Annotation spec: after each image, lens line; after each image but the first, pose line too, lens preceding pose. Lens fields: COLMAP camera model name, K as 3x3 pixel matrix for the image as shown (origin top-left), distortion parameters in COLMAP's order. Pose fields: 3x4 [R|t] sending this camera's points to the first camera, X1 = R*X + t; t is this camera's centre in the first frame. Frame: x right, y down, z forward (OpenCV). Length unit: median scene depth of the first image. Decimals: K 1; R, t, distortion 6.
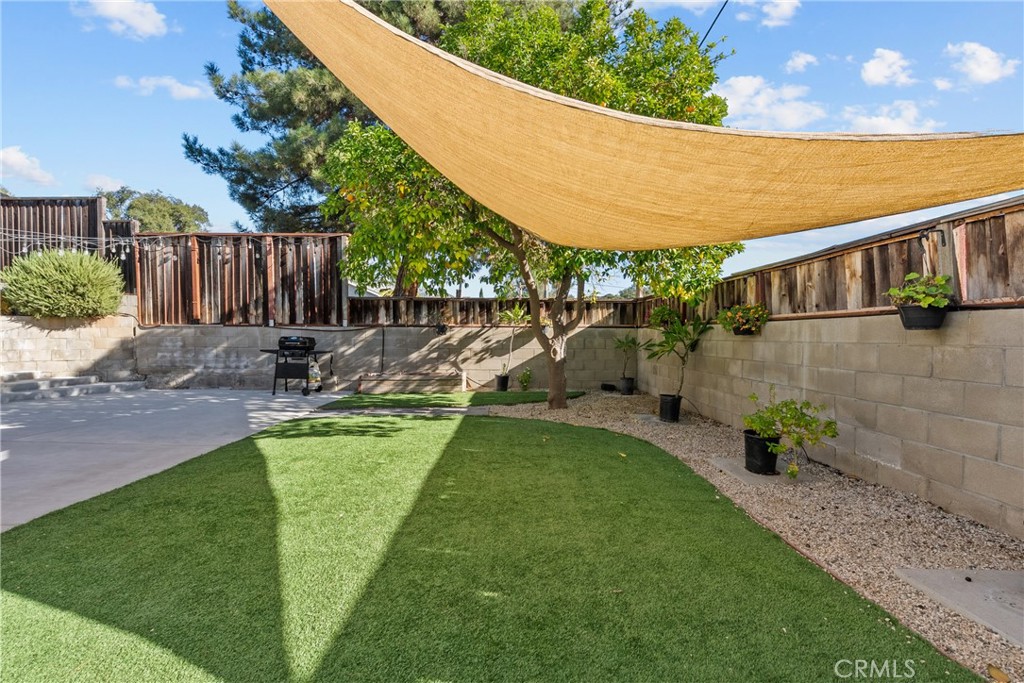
lens RADIAL K [[461.8, 0, 500.9], [0, 461.8, 341.4], [0, 0, 1]] dist [-0.001650, -0.000081]
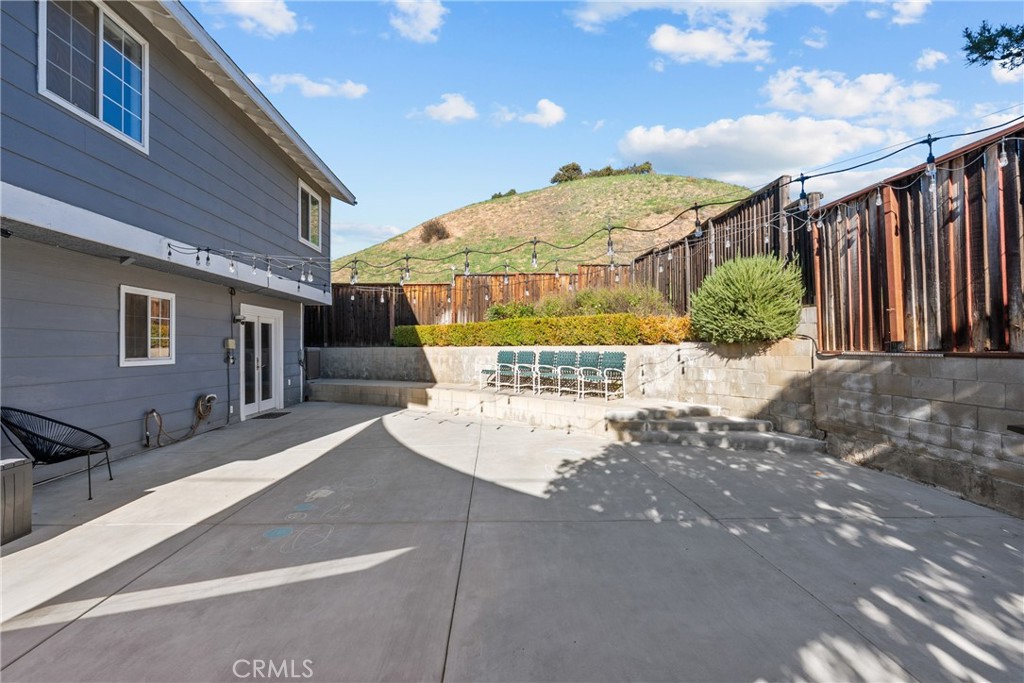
lens RADIAL K [[470.8, 0, 512.0], [0, 470.8, 341.5], [0, 0, 1]] dist [-0.001211, 0.000101]
pose [[0.045463, -0.011619, -0.998898, -0.147345], [-0.008424, 0.999892, -0.012014, -0.038938], [0.998930, 0.008961, 0.045361, 0.542443]]
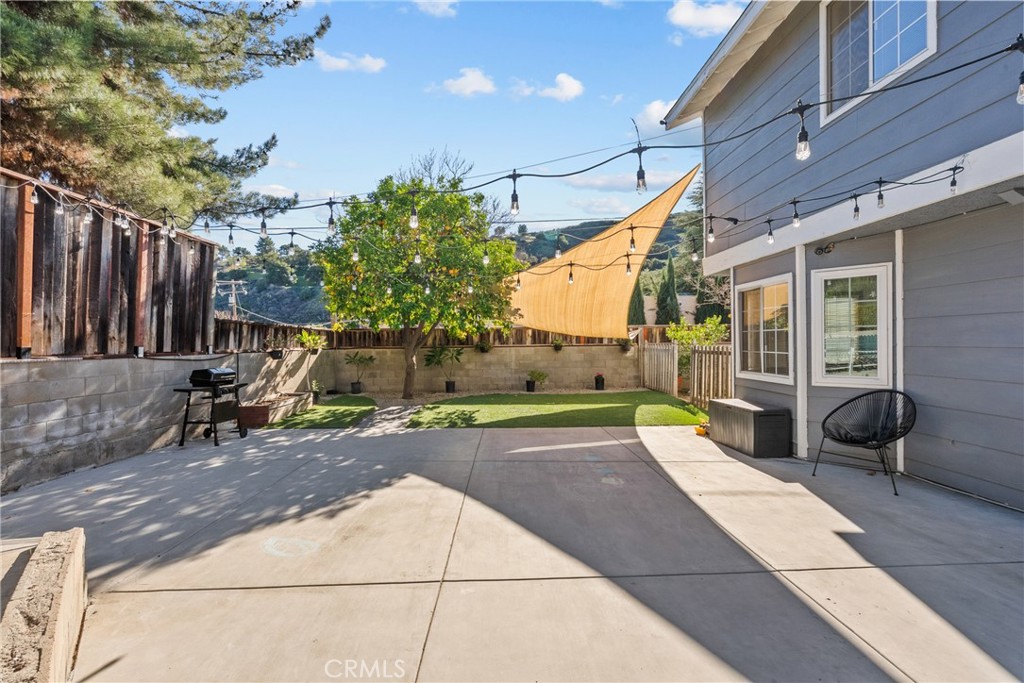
lens RADIAL K [[461.8, 0, 500.9], [0, 461.8, 341.4], [0, 0, 1]] dist [-0.001650, -0.000081]
pose [[0.001909, 0.000082, 0.999998, -1.161294], [0.027478, 0.999622, -0.000134, -0.040800], [-0.999621, 0.027478, 0.001906, 0.485871]]
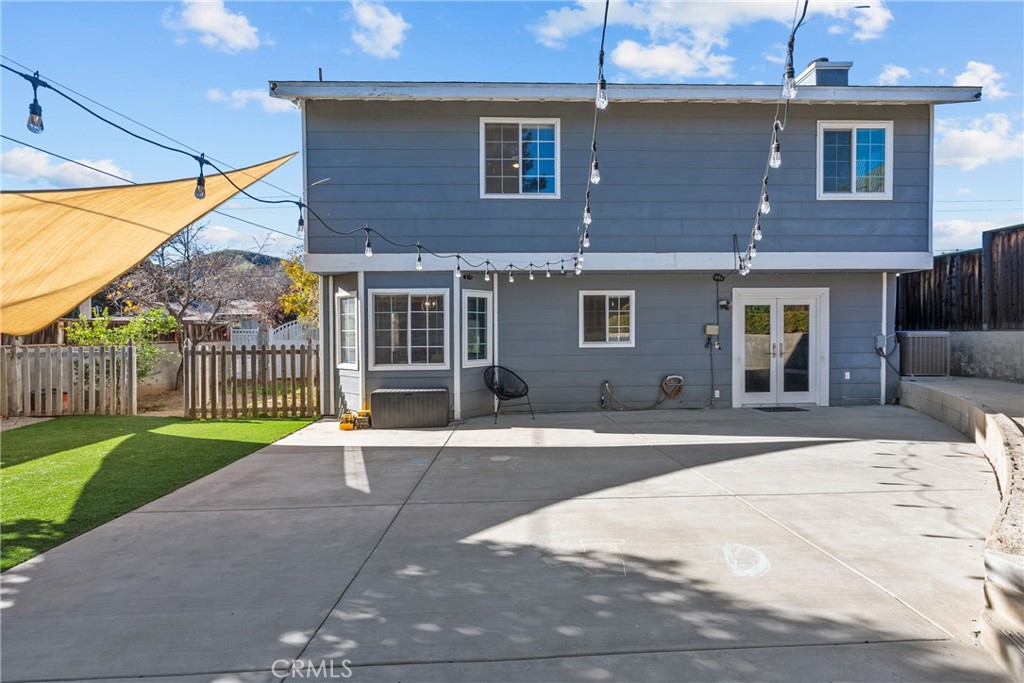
lens RADIAL K [[461.8, 0, 500.9], [0, 461.8, 341.4], [0, 0, 1]] dist [-0.001650, -0.000081]
pose [[-0.999821, 0.008669, -0.016809, -0.640380], [0.008130, 0.999459, 0.031868, -0.049957], [0.017076, 0.031725, -0.999351, 0.942930]]
